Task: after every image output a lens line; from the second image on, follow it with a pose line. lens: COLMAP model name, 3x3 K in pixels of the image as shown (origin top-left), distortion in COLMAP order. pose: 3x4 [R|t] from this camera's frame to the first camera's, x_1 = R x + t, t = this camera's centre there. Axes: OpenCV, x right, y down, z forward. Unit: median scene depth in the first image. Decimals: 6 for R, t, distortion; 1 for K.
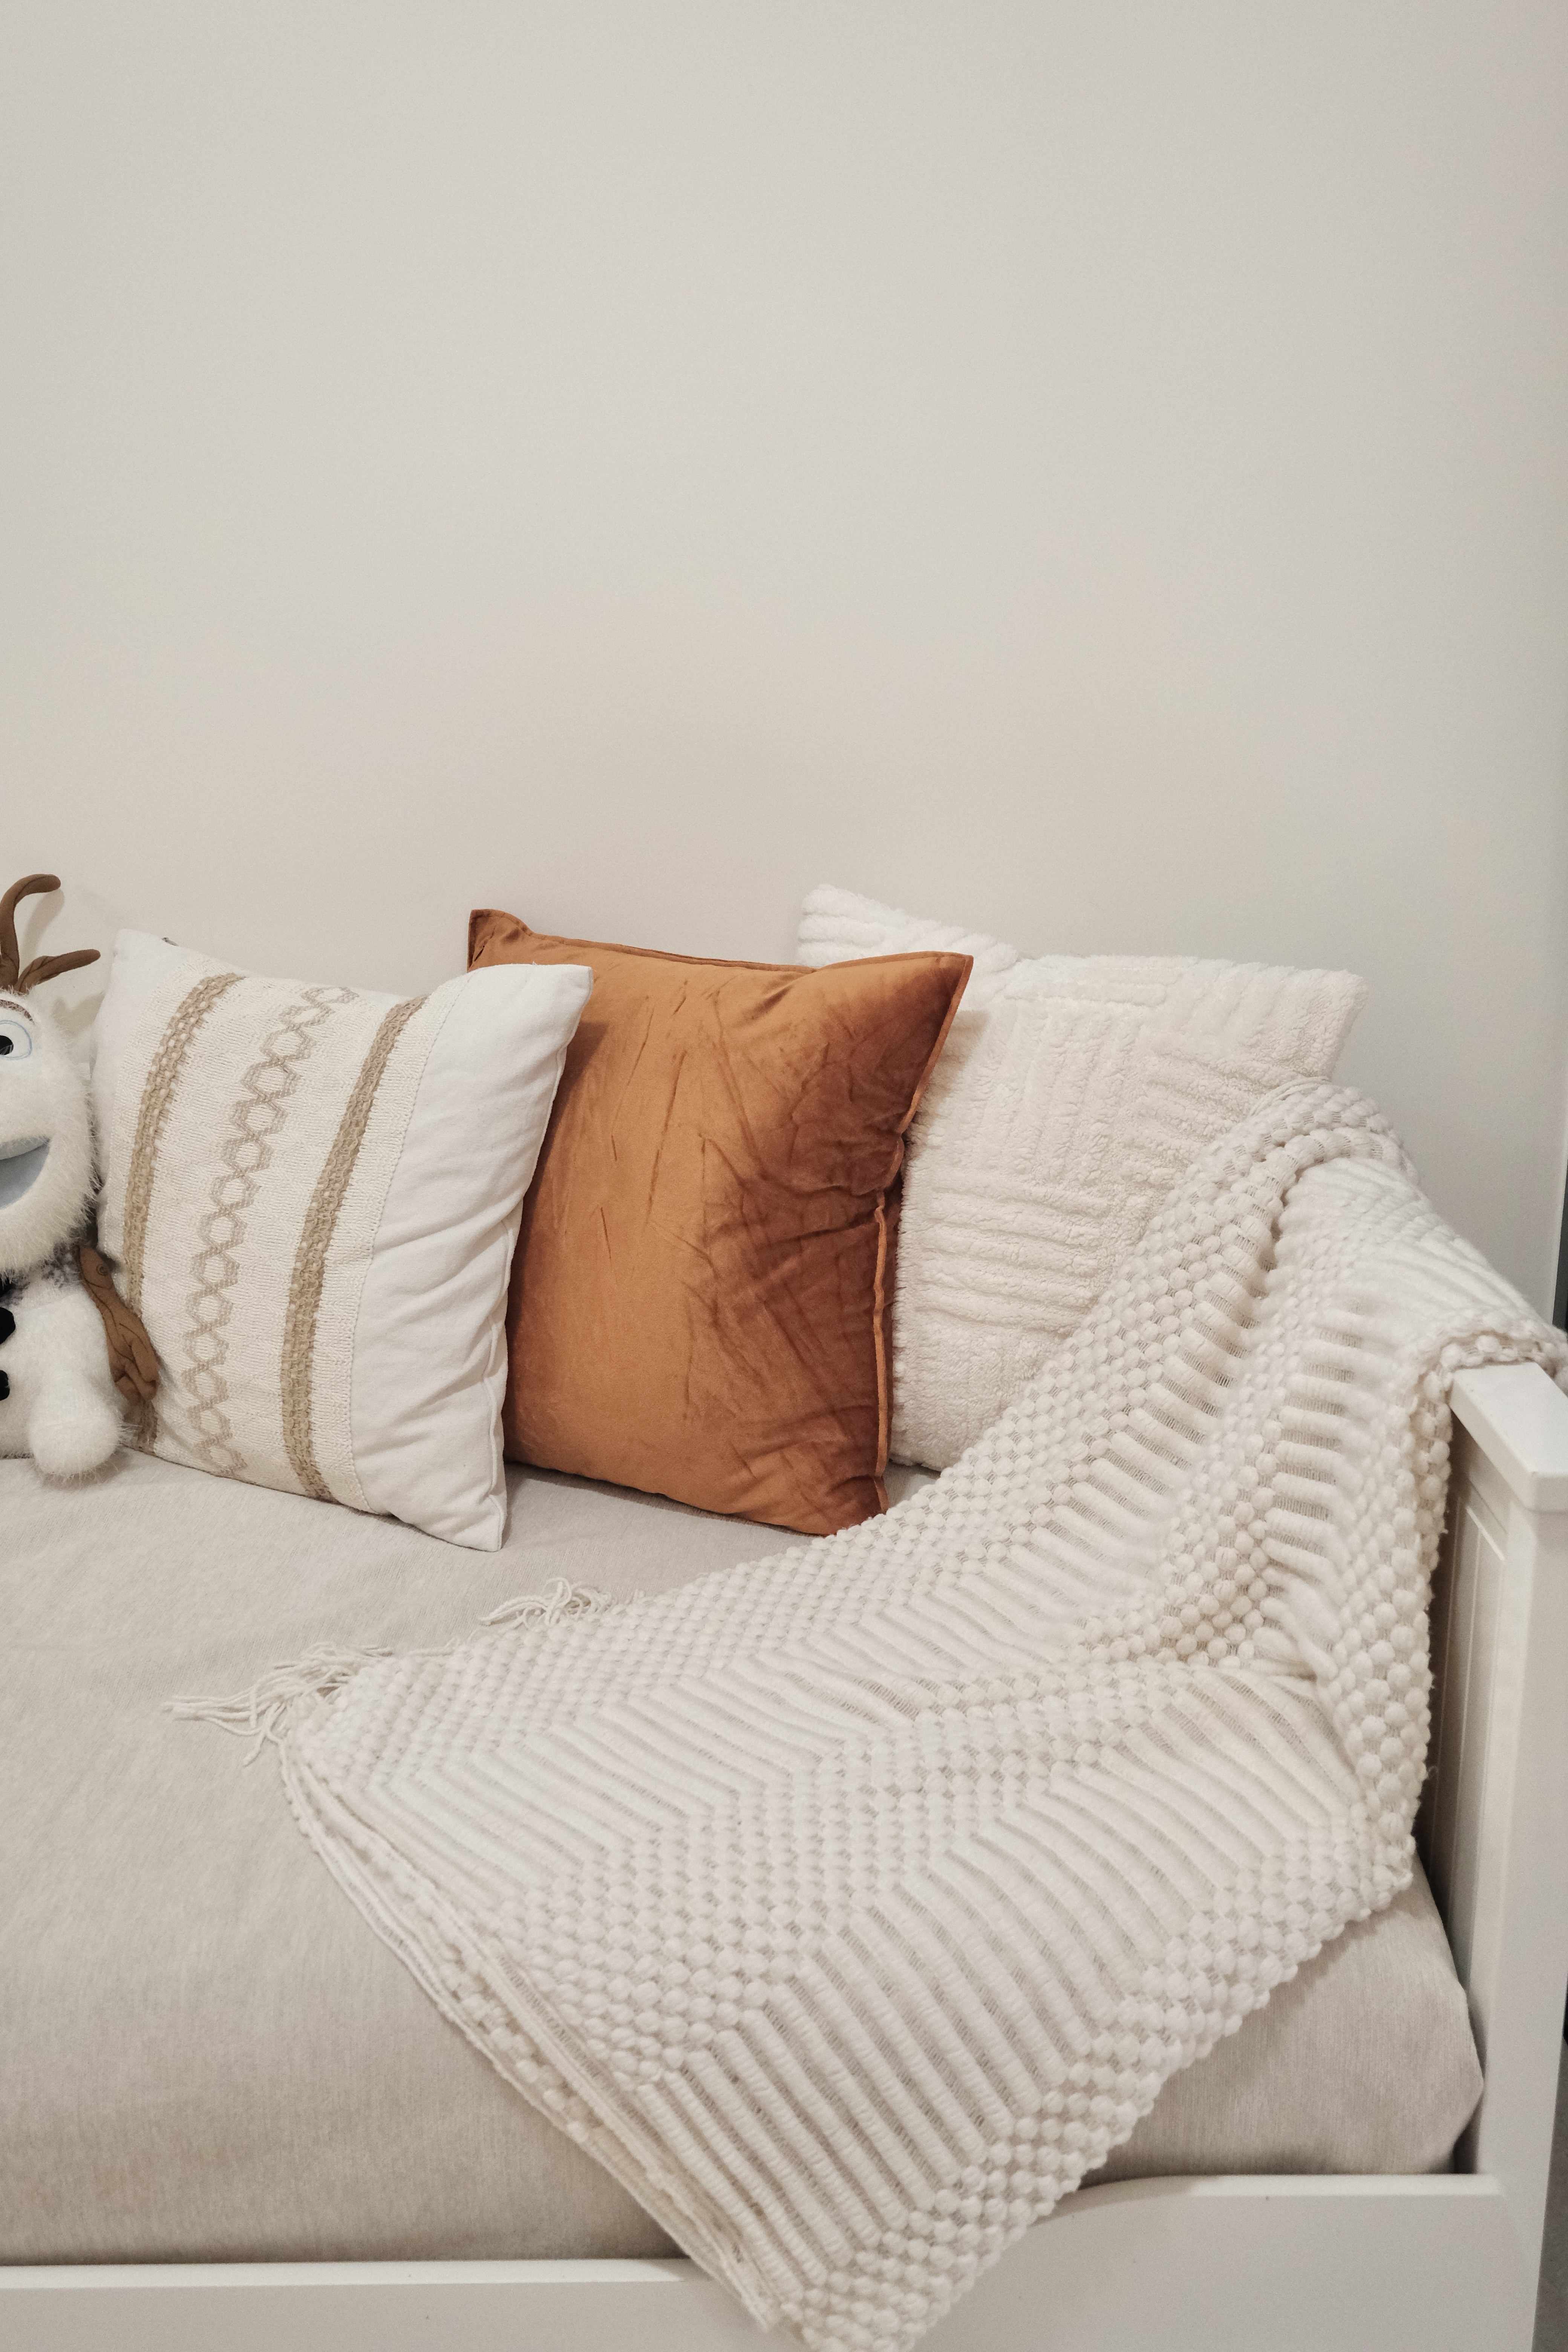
lens RADIAL K [[2312.3, 0, 784.0], [0, 2312.3, 1176.0], [0, 0, 1]] dist [0.002899, 0.009049]
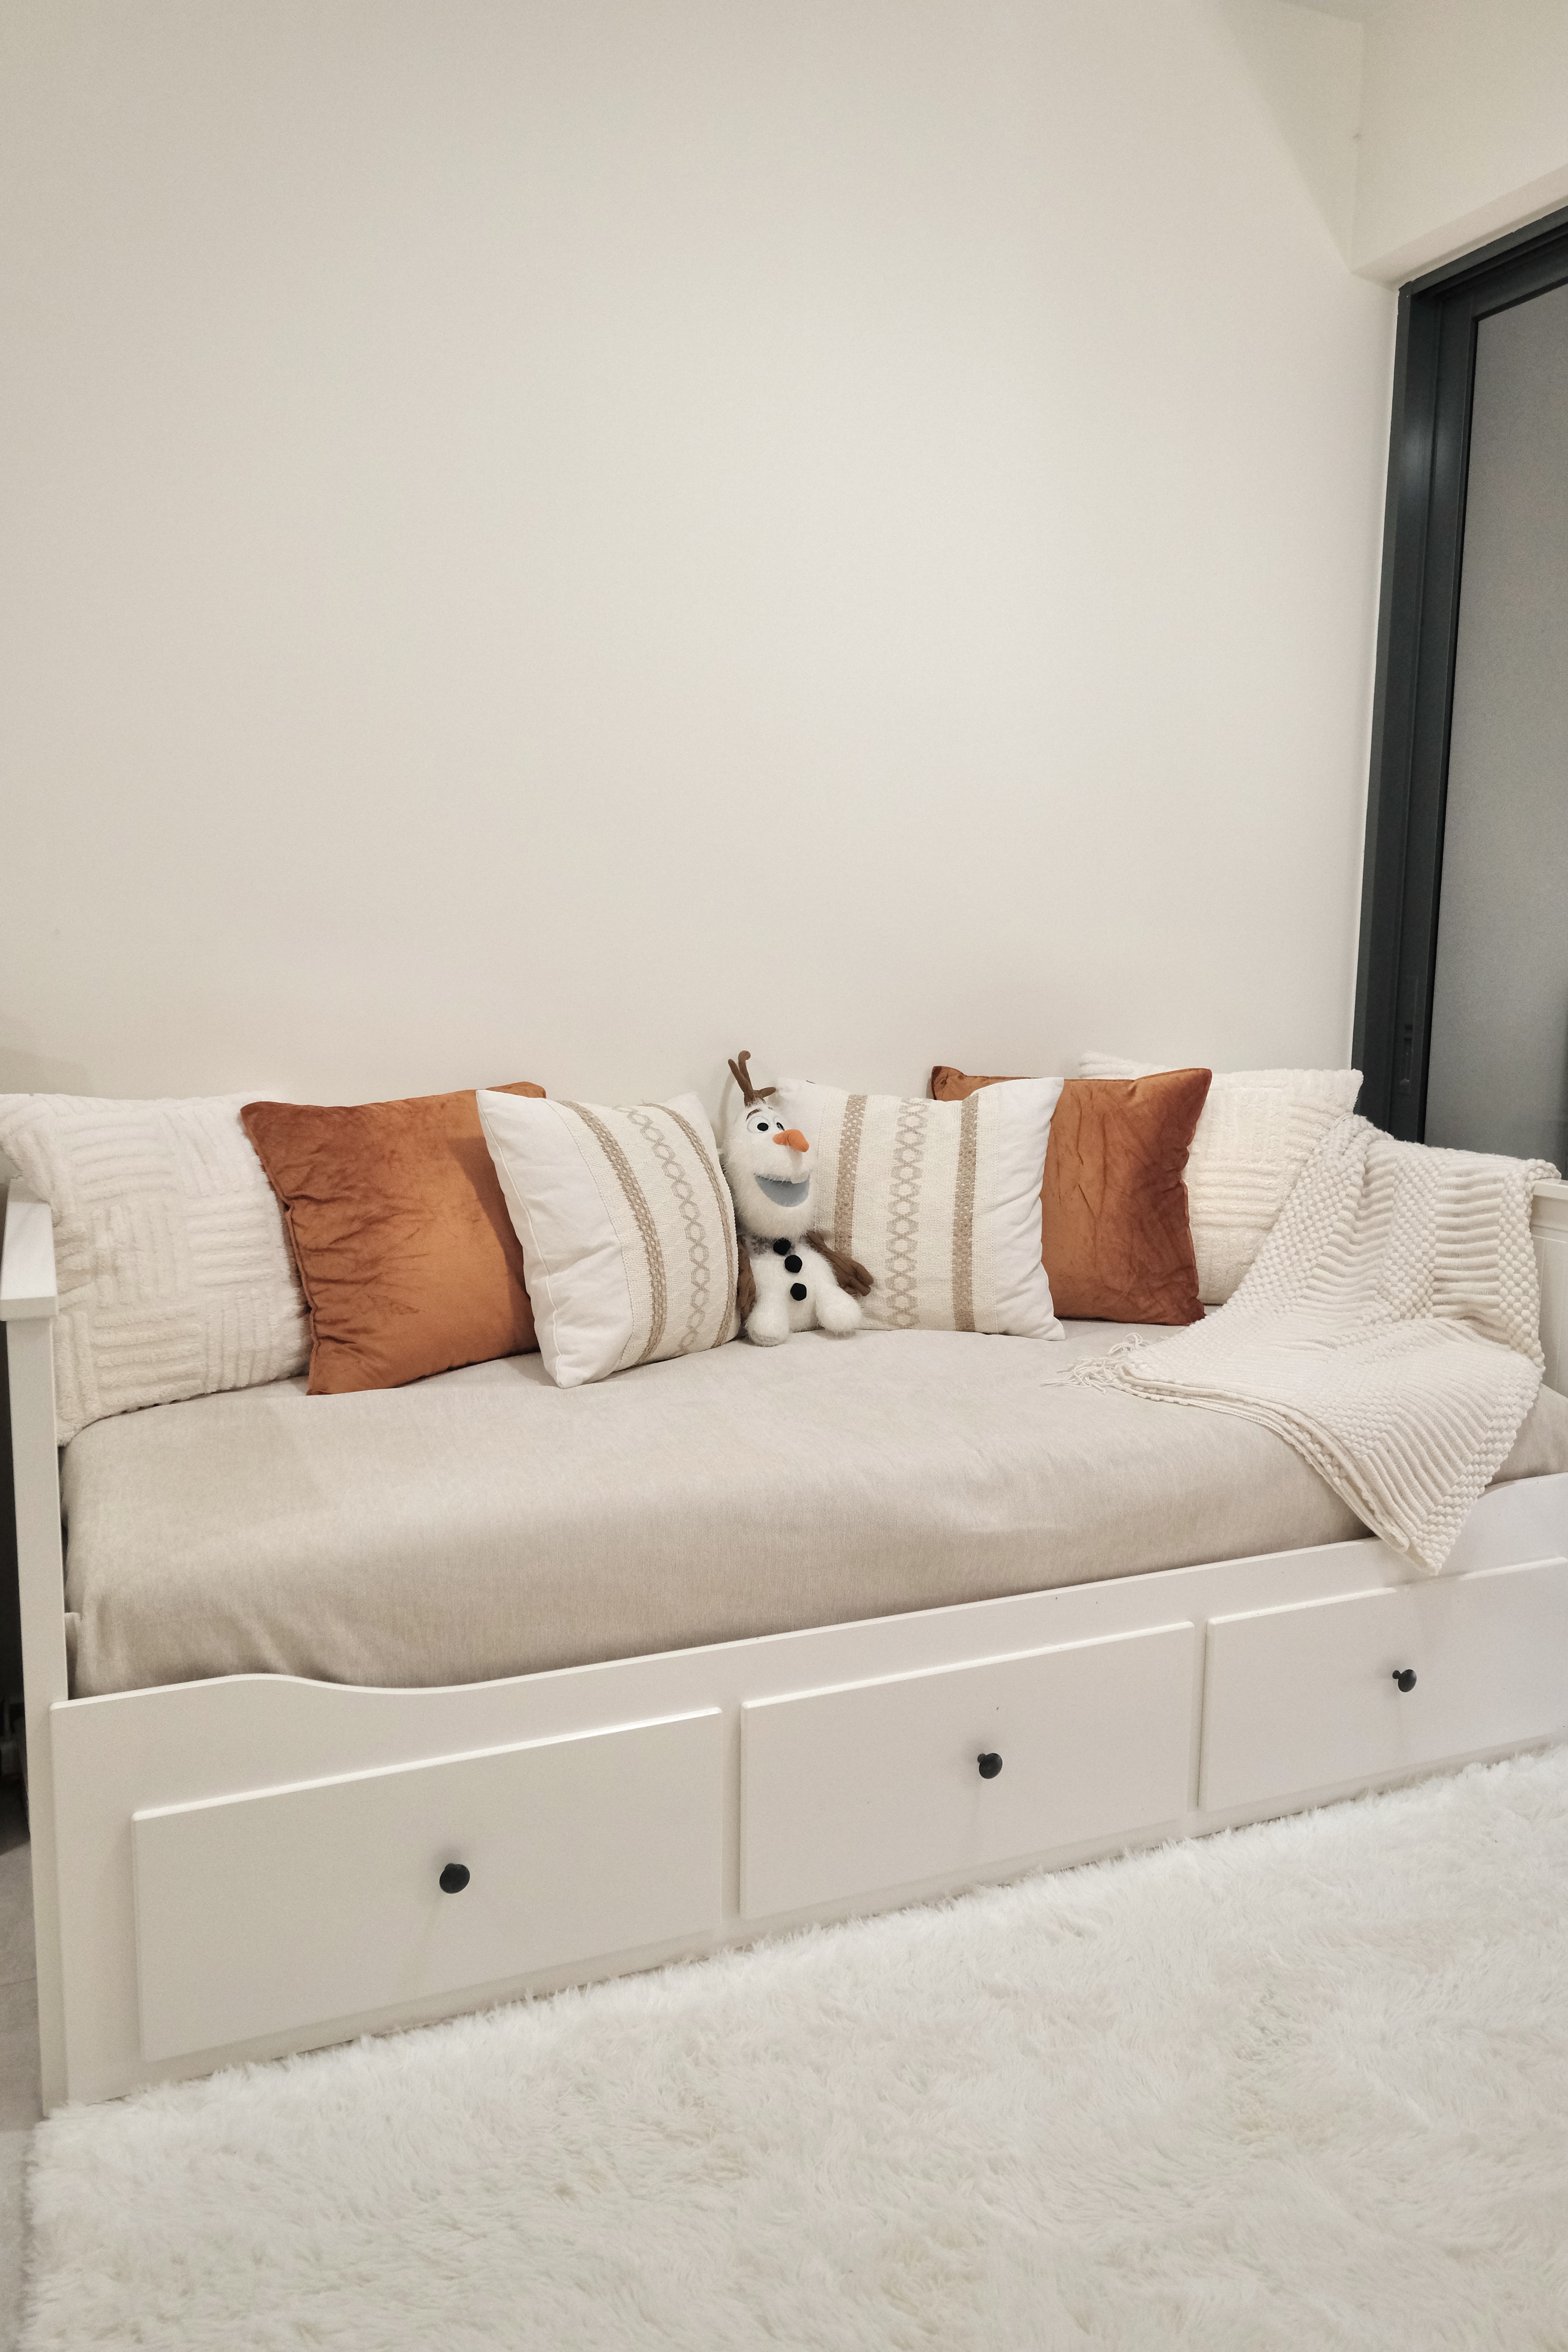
lens RADIAL K [[1701.8, 0, 784.0], [0, 1701.8, 1176.0], [0, 0, 1]] dist [0.001930, 0.001377]
pose [[0.919700, -0.037738, 0.390803, -0.987733], [0.092775, 0.988070, -0.122922, 0.182267], [-0.381502, 0.149308, 0.912230, -0.384003]]
